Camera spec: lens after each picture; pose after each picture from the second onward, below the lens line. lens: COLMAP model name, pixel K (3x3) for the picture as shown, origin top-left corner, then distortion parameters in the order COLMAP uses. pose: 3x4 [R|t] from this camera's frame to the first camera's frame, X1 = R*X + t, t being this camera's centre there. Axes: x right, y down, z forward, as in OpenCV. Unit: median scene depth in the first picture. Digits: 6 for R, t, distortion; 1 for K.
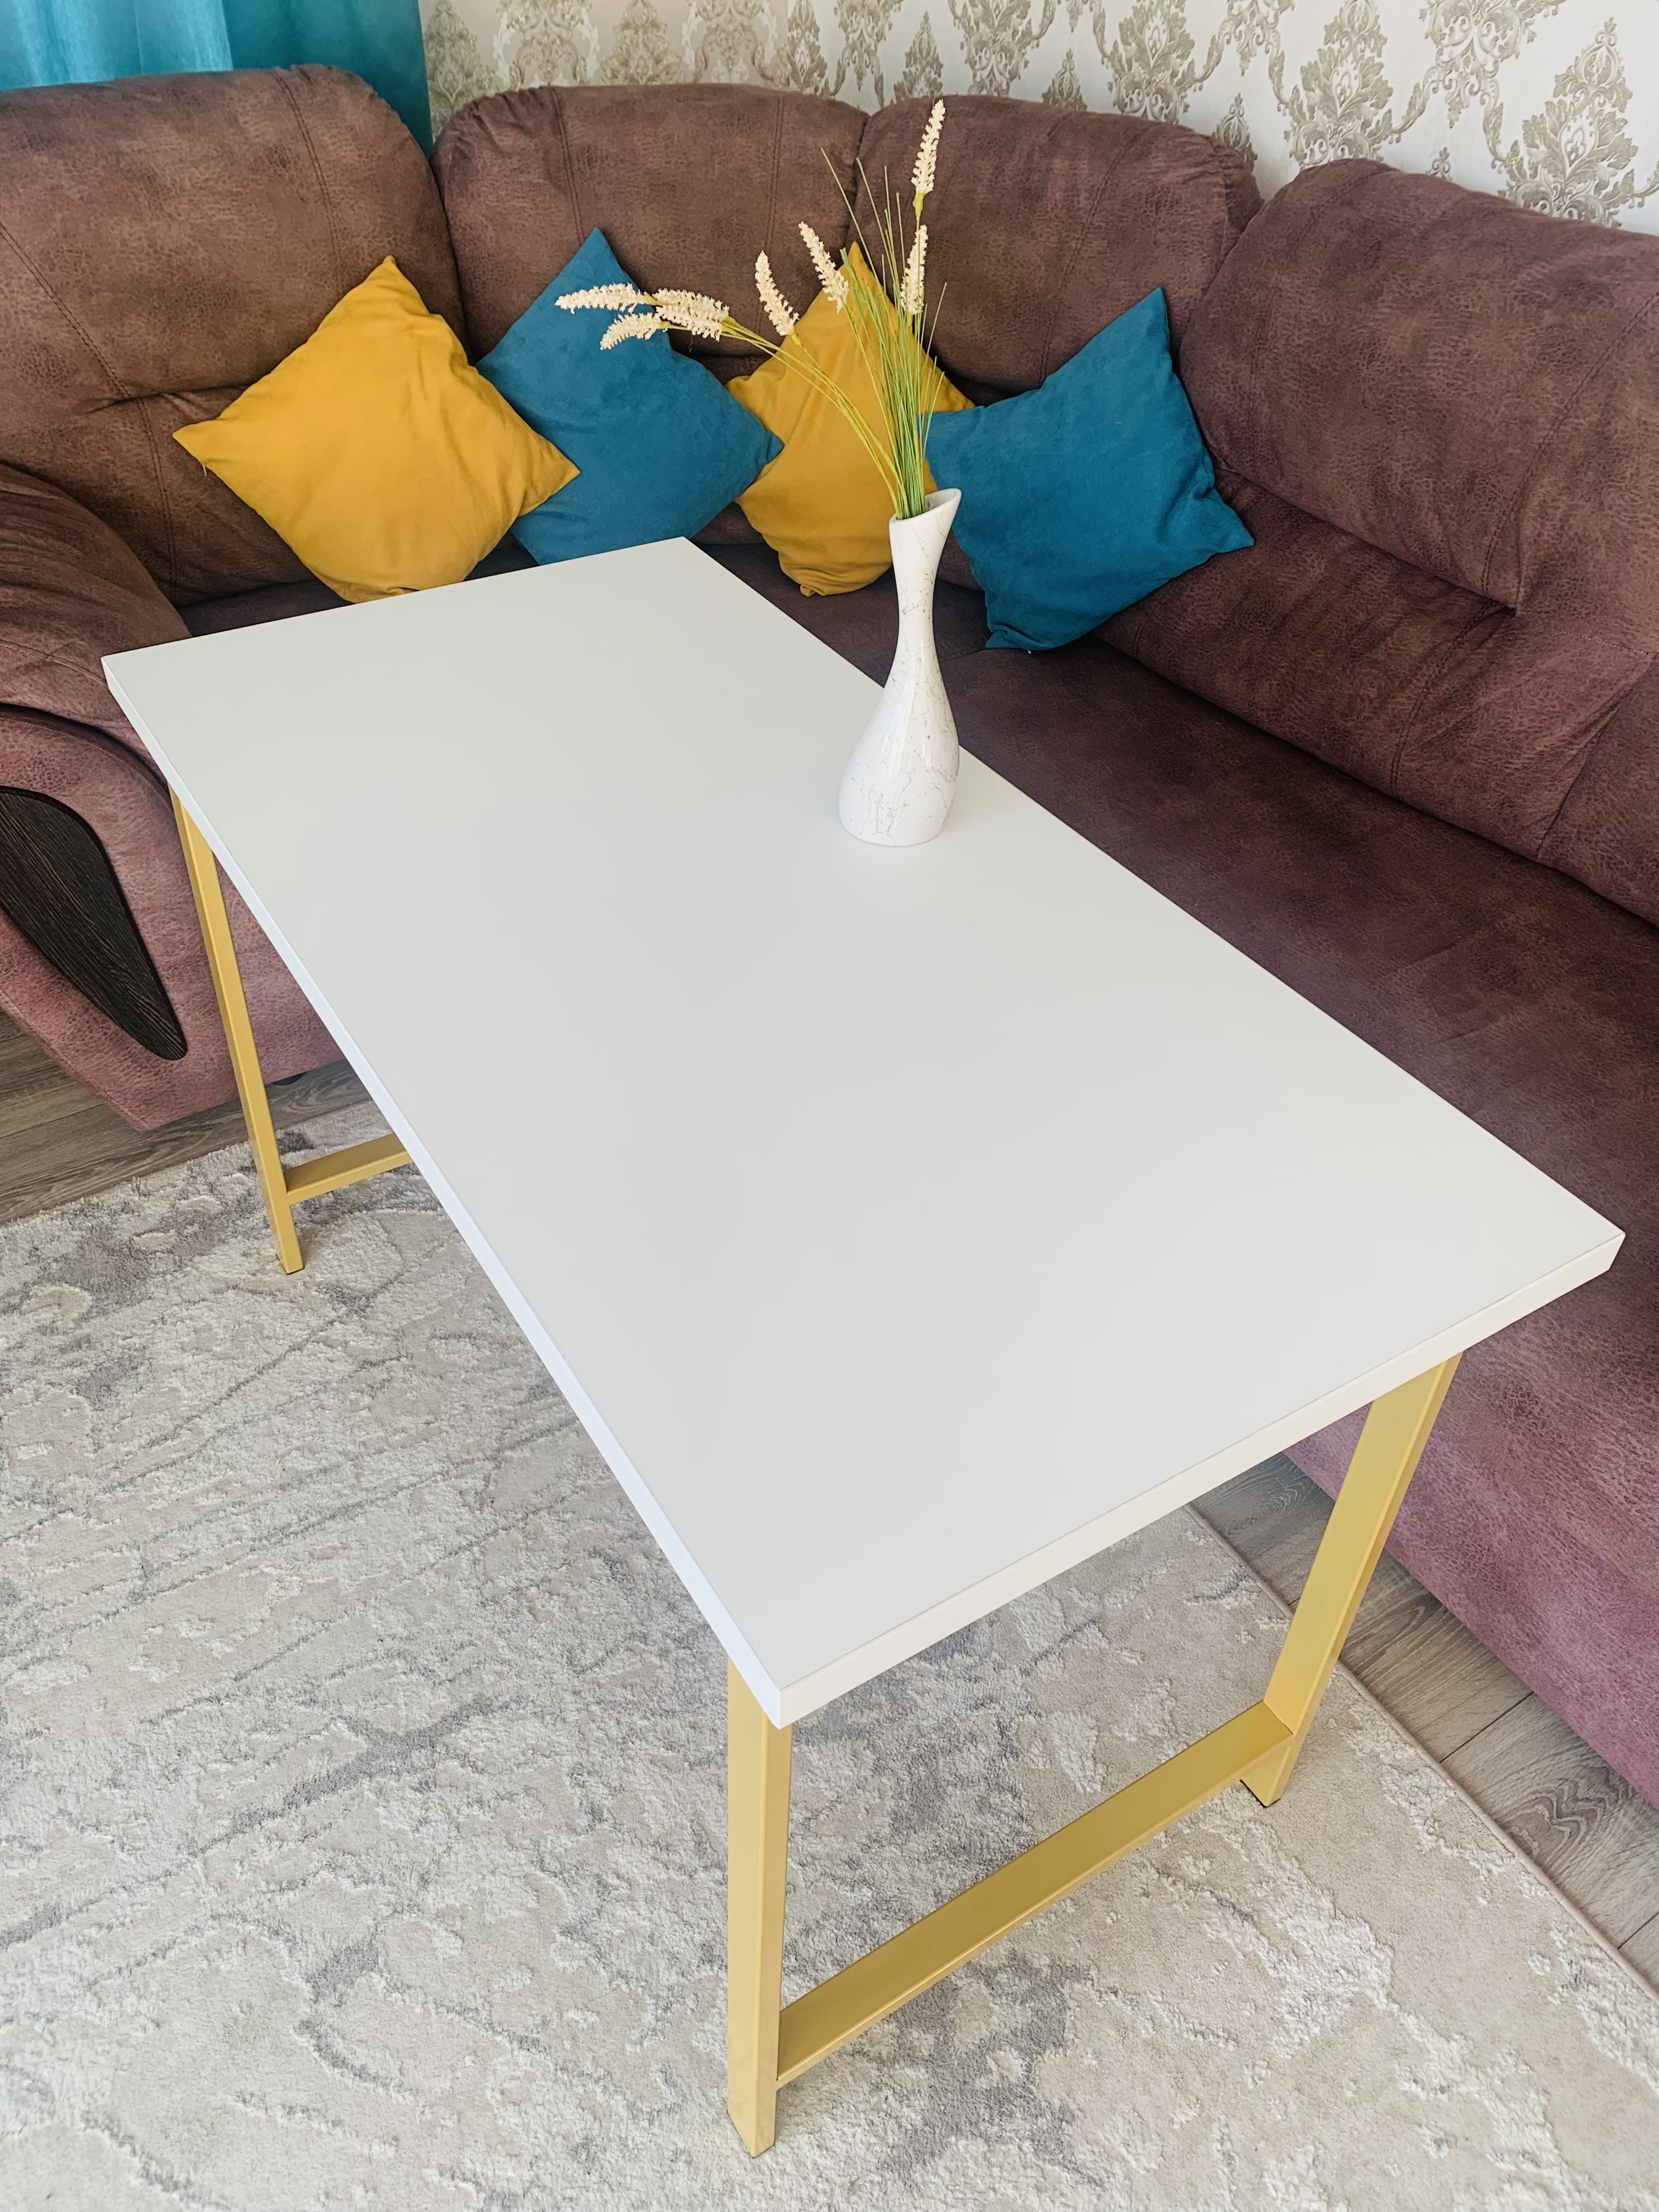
lens RADIAL K [[1693.6, 0, 822.8], [0, 1693.6, 1098.9], [0, 0, 1]] dist [0.010872, 0.001256]
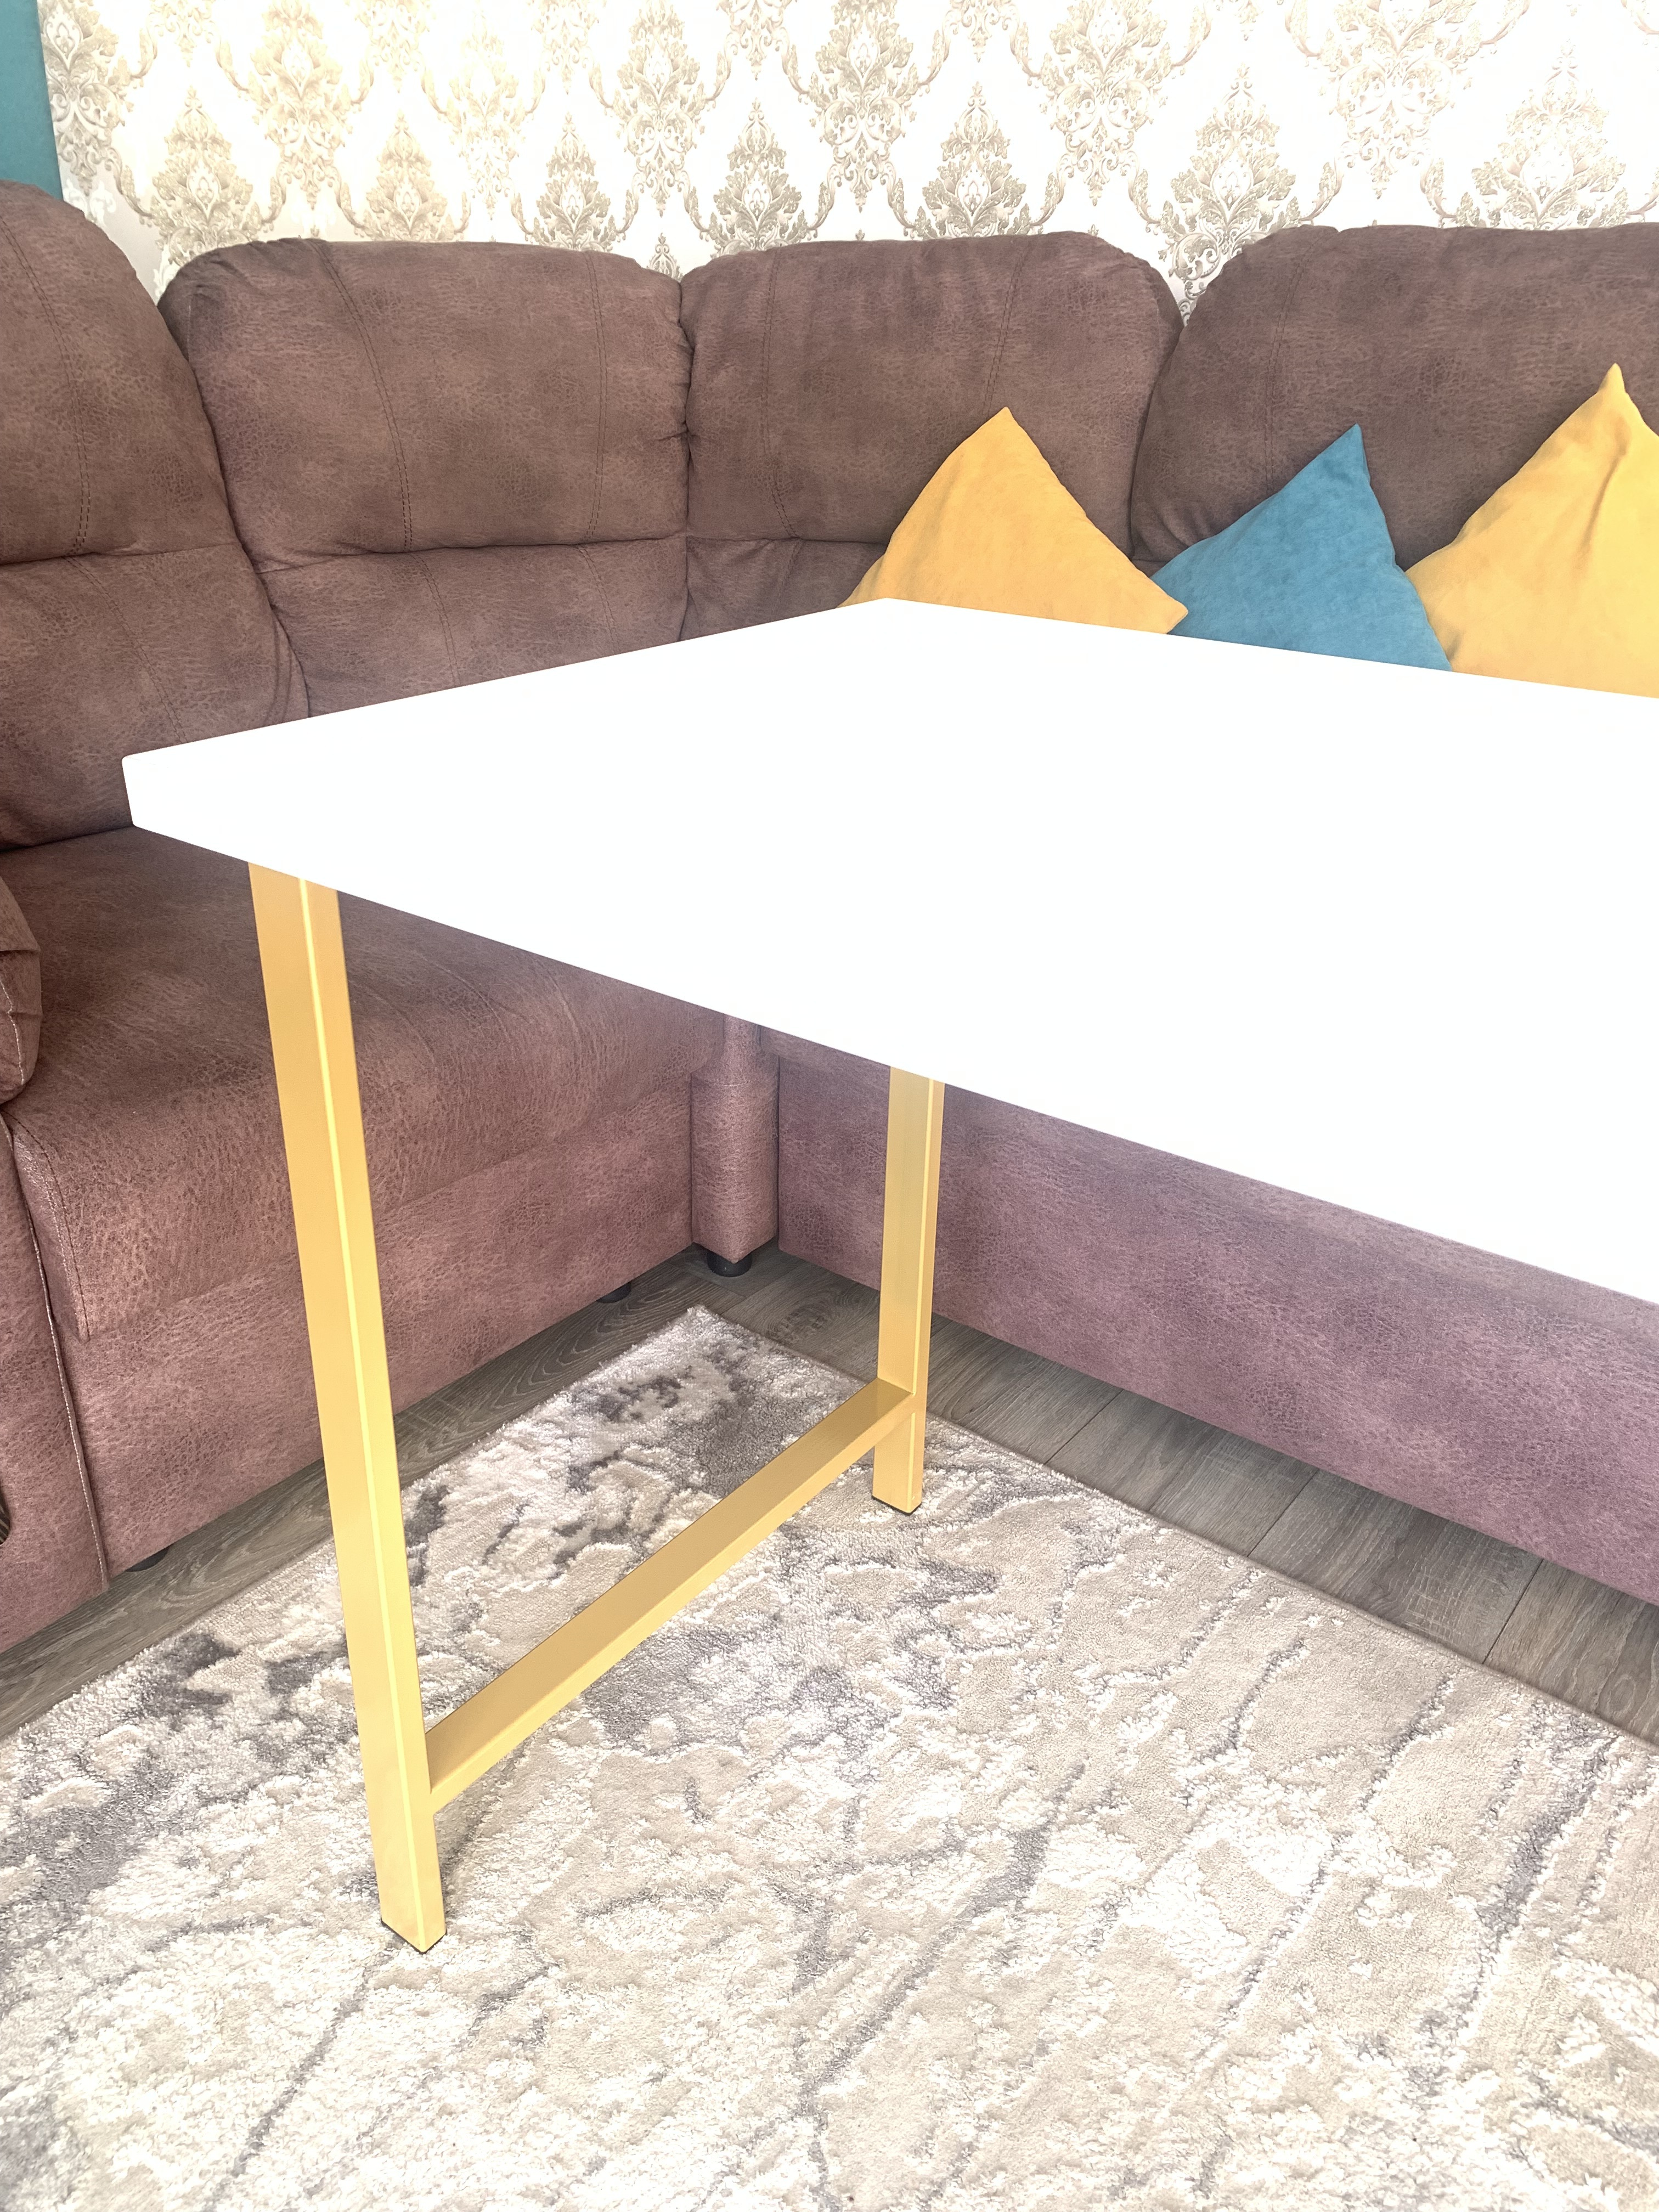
lens RADIAL K [[1689.6, 0, 819.3], [0, 1689.6, 1109.4], [0, 0, 1]] dist [0.014565, -0.005379]
pose [[0.945880, -0.160488, 0.282054, -0.321460], [0.225911, 0.949607, -0.217279, 0.030869], [-0.232970, 0.269239, 0.934471, 0.449279]]
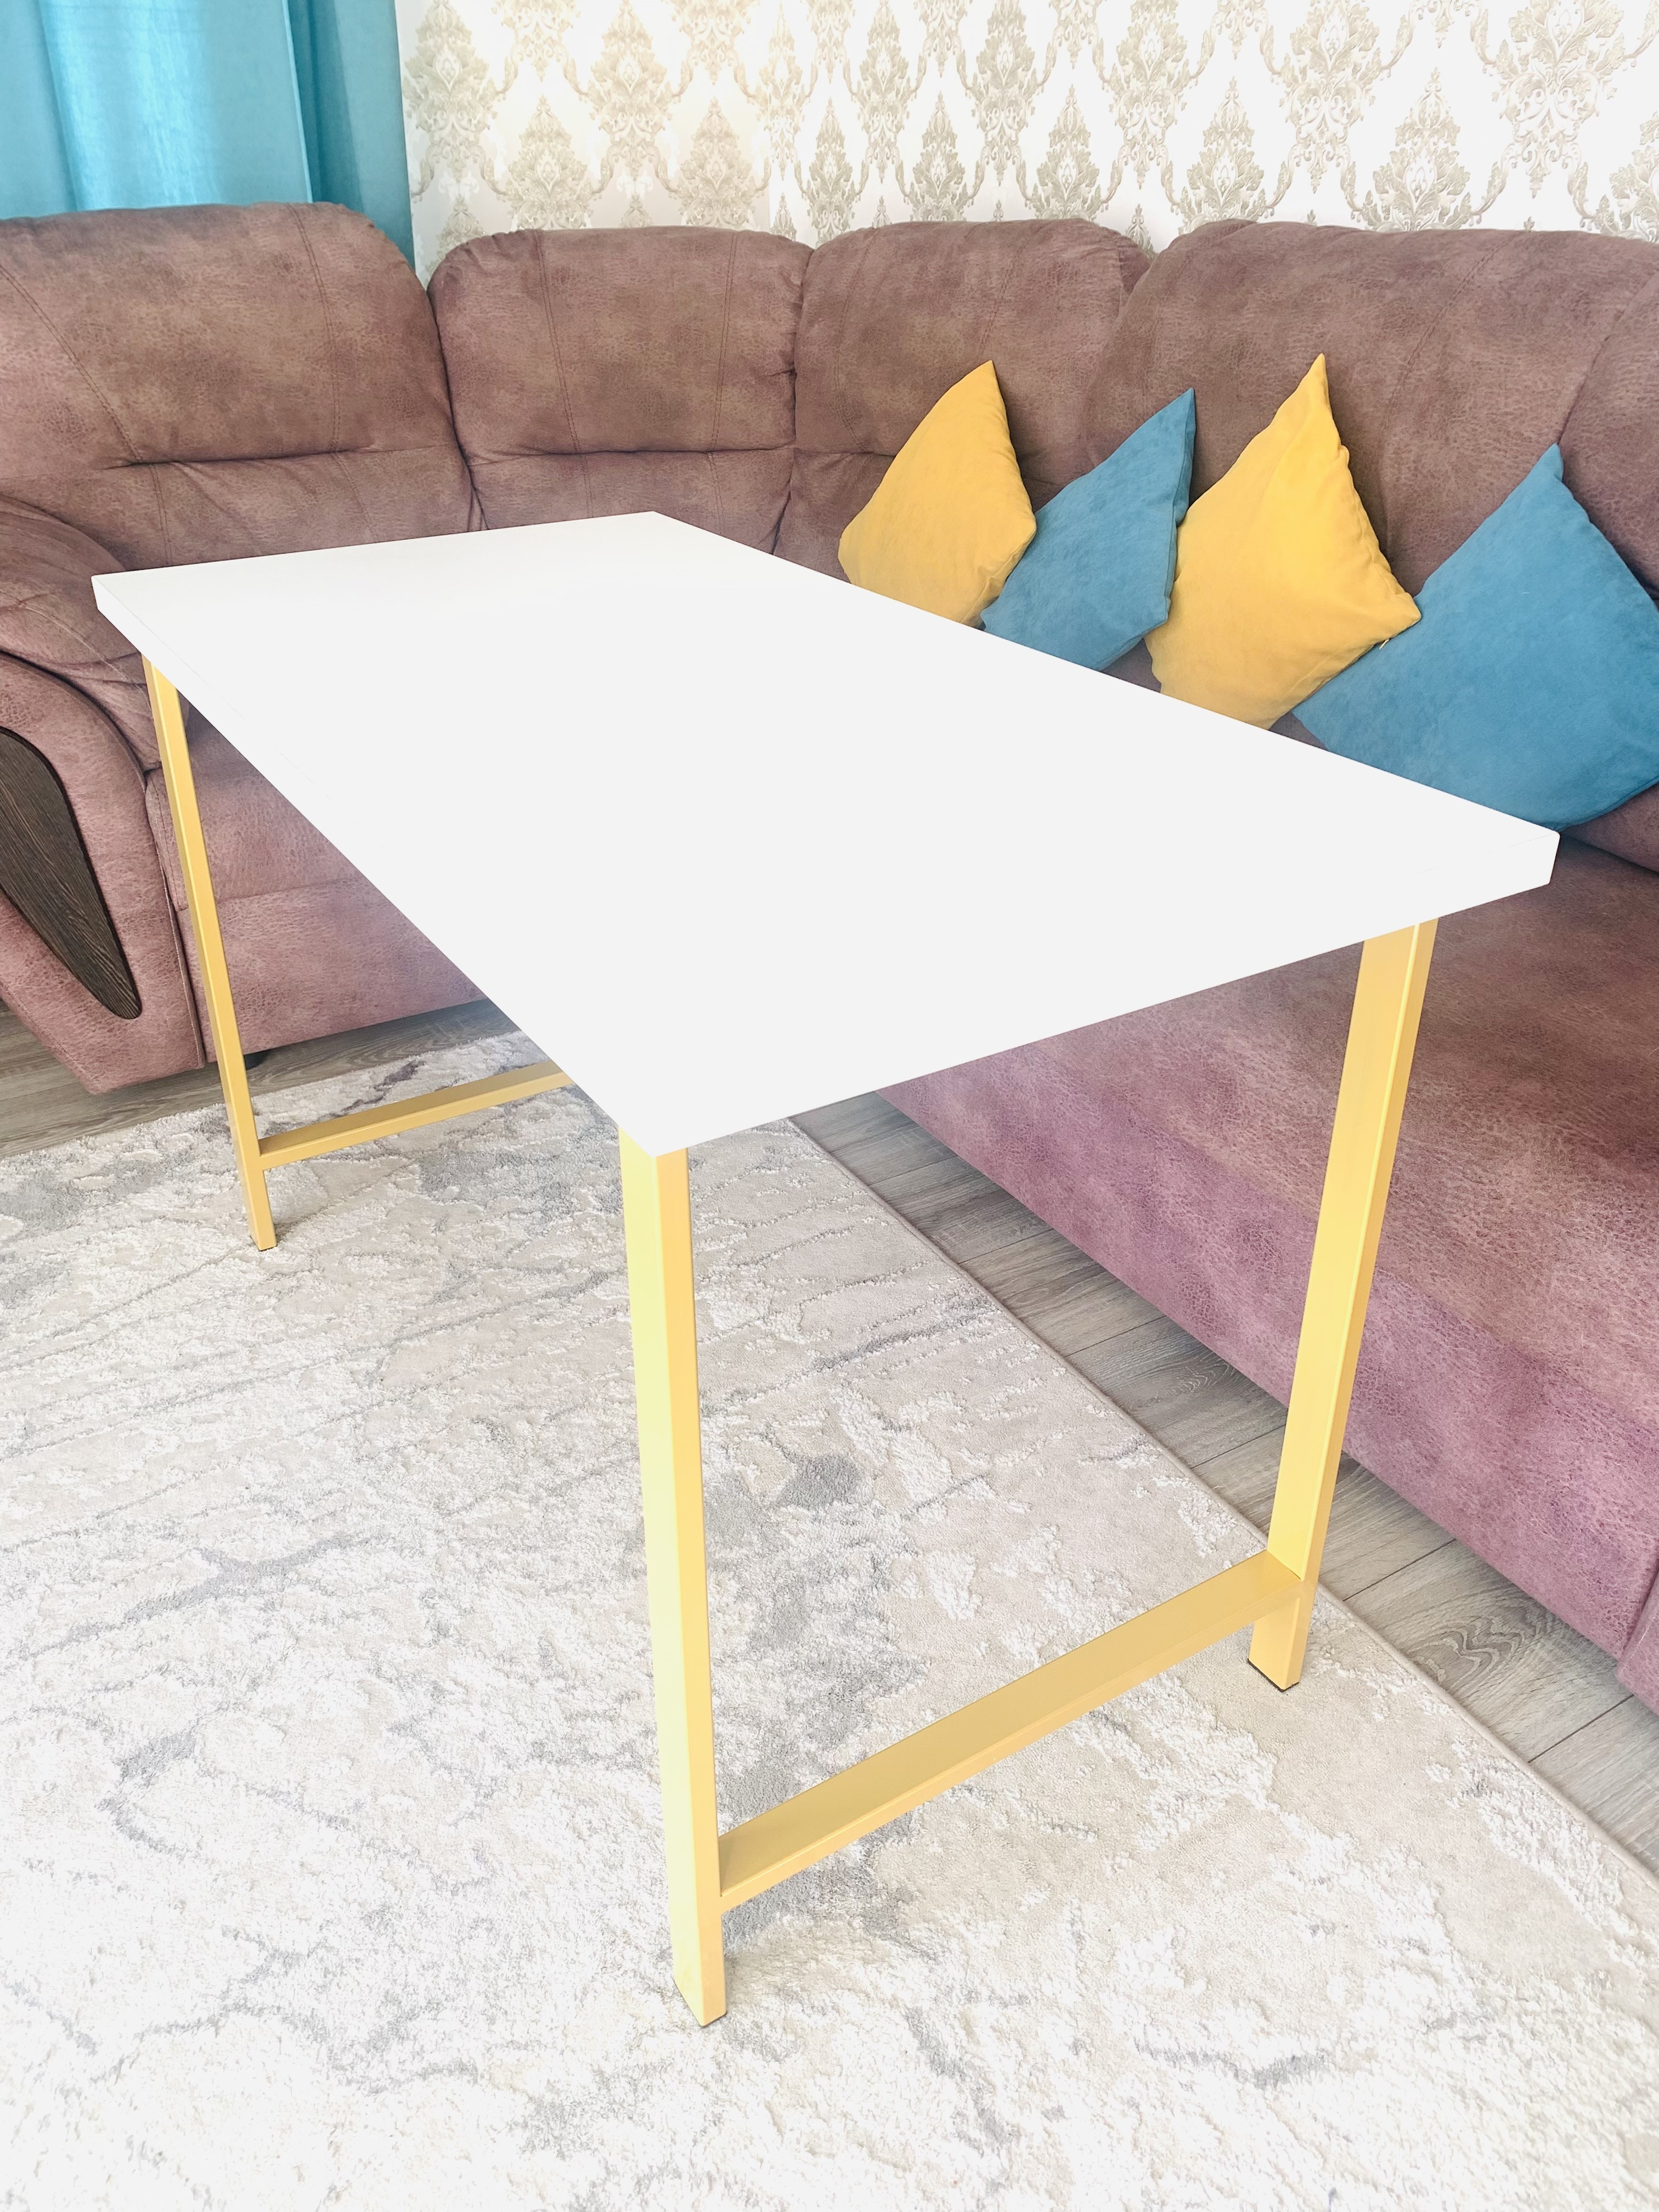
lens RADIAL K [[1693.2, 0, 828.6], [0, 1693.2, 1087.3], [0, 0, 1]] dist [0.006073, 0.010906]
pose [[0.998583, -0.014482, -0.051215, 0.127704], [0.004038, 0.980110, -0.198412, 0.287692], [0.053069, 0.197924, 0.978780, 0.011445]]
